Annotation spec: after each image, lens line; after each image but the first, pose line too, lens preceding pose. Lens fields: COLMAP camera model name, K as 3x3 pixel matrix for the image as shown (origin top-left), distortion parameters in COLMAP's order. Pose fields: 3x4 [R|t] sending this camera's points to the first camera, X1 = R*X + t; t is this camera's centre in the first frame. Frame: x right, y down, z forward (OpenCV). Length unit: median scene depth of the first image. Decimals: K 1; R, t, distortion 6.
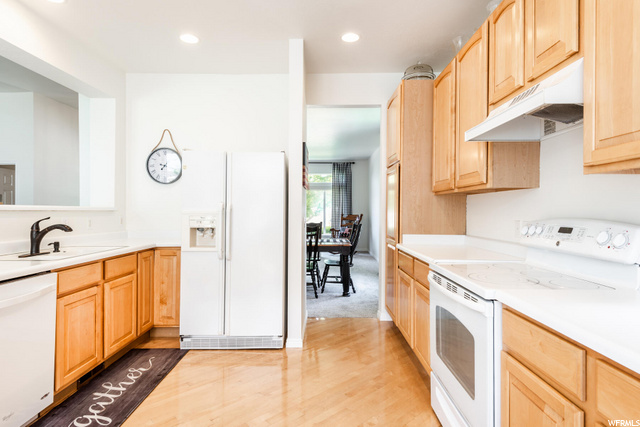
lens RADIAL K [[340.4, 0, 322.5], [0, 340.4, 212.3], [0, 0, 1]] dist [0.023231, -0.004084]
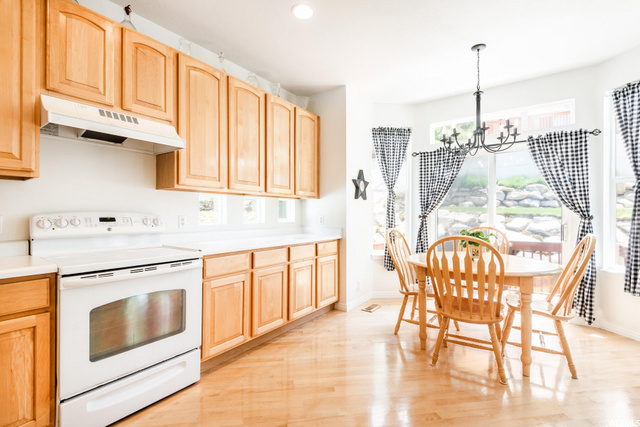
lens RADIAL K [[295.4, 0, 321.6], [0, 295.4, 213.2], [0, 0, 1]] dist [0.010978, -0.000434]
pose [[-0.815848, -0.000061, 0.578267, -0.414460], [0.001370, 0.999997, 0.002038, 0.014909], [-0.578265, 0.002455, -0.815845, 0.886101]]
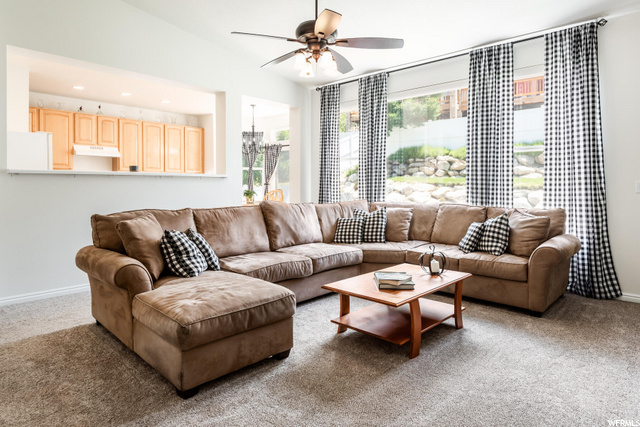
lens RADIAL K [[390.3, 0, 324.8], [0, 390.3, 186.9], [0, 0, 1]] dist [0.005937, 0.000641]
pose [[-0.747786, -0.007998, 0.663892, -2.420237], [0.000591, 0.999919, 0.012712, 0.014696], [-0.663940, 0.009898, -0.747720, 1.510073]]
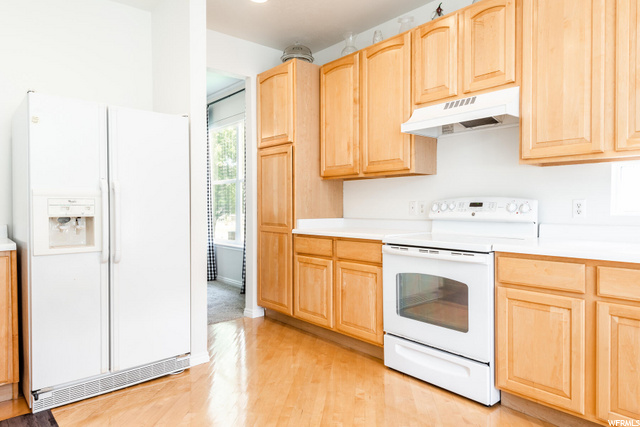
lens RADIAL K [[397.9, 0, 320.8], [0, 397.9, 214.0], [0, 0, 1]] dist [0.015681, -0.006205]
pose [[0.752922, -0.021450, 0.657760, -0.500981], [0.010982, 0.999739, 0.020032, 0.030454], [-0.658018, -0.007859, 0.752961, 0.116785]]
